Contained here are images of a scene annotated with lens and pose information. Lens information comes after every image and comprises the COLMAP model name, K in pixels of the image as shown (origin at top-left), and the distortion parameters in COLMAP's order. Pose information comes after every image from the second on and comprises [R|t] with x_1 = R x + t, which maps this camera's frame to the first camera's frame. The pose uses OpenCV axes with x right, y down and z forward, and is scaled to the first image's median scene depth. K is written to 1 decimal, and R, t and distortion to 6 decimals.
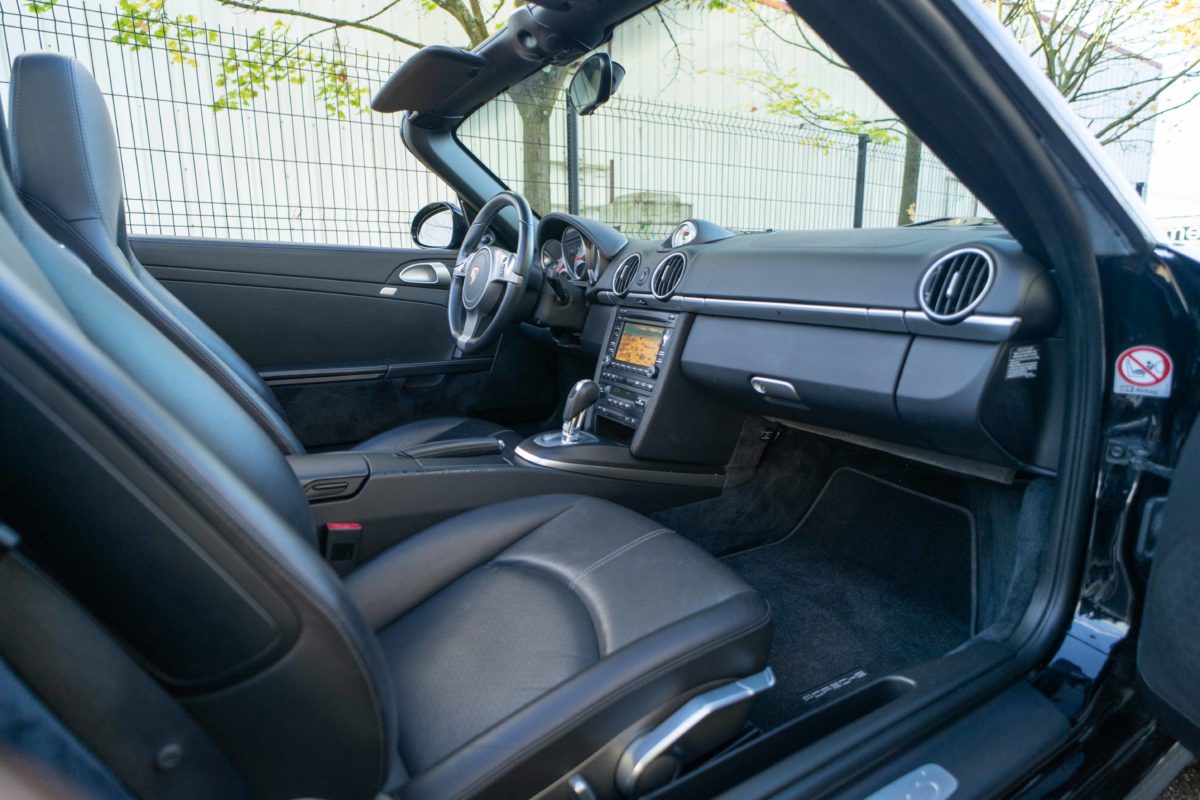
lens RADIAL K [[633.7, 0, 600.8], [0, 633.7, 405.4], [0, 0, 1]] dist [0.000305, 0.000027]
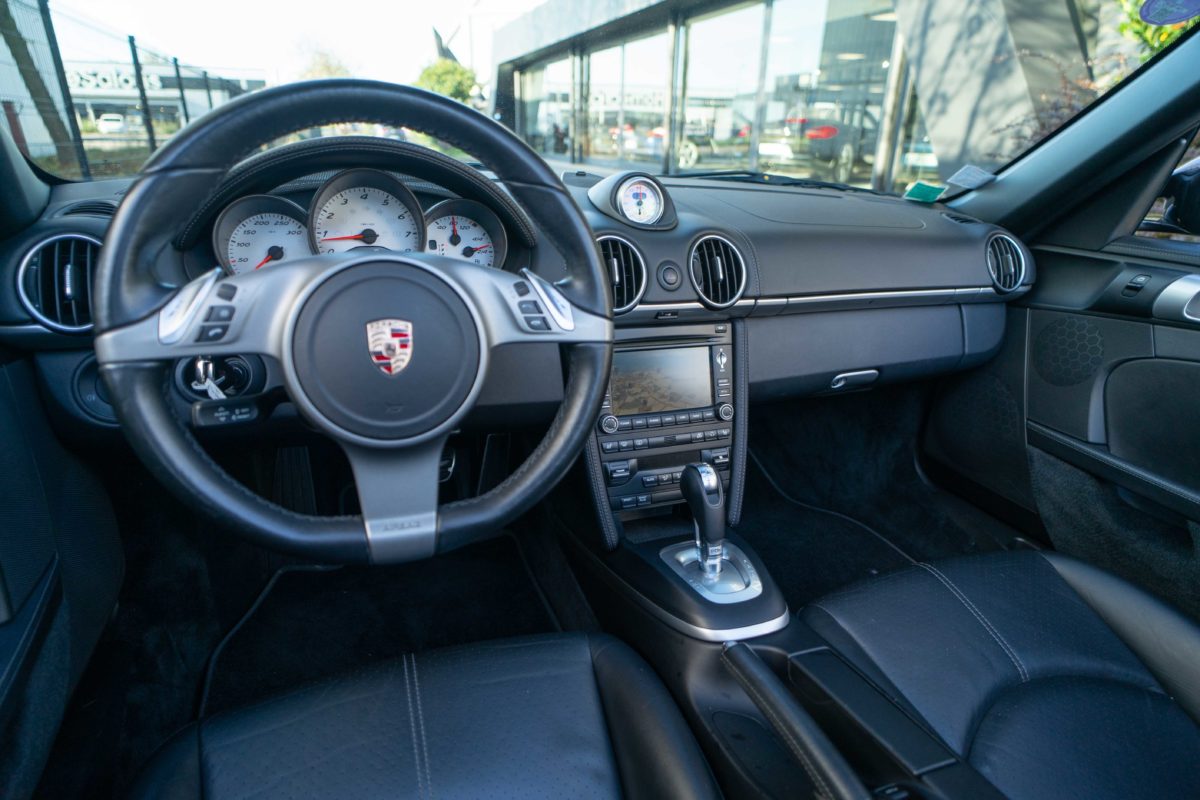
lens RADIAL K [[633.7, 0, 599.7], [0, 633.7, 398.9], [0, 0, 1]] dist [0.000305, 0.000027]
pose [[0.169507, -0.355853, 0.919041, -0.568783], [0.166464, 0.929475, 0.329190, -0.312635], [-0.971369, 0.097187, 0.216789, 0.959550]]
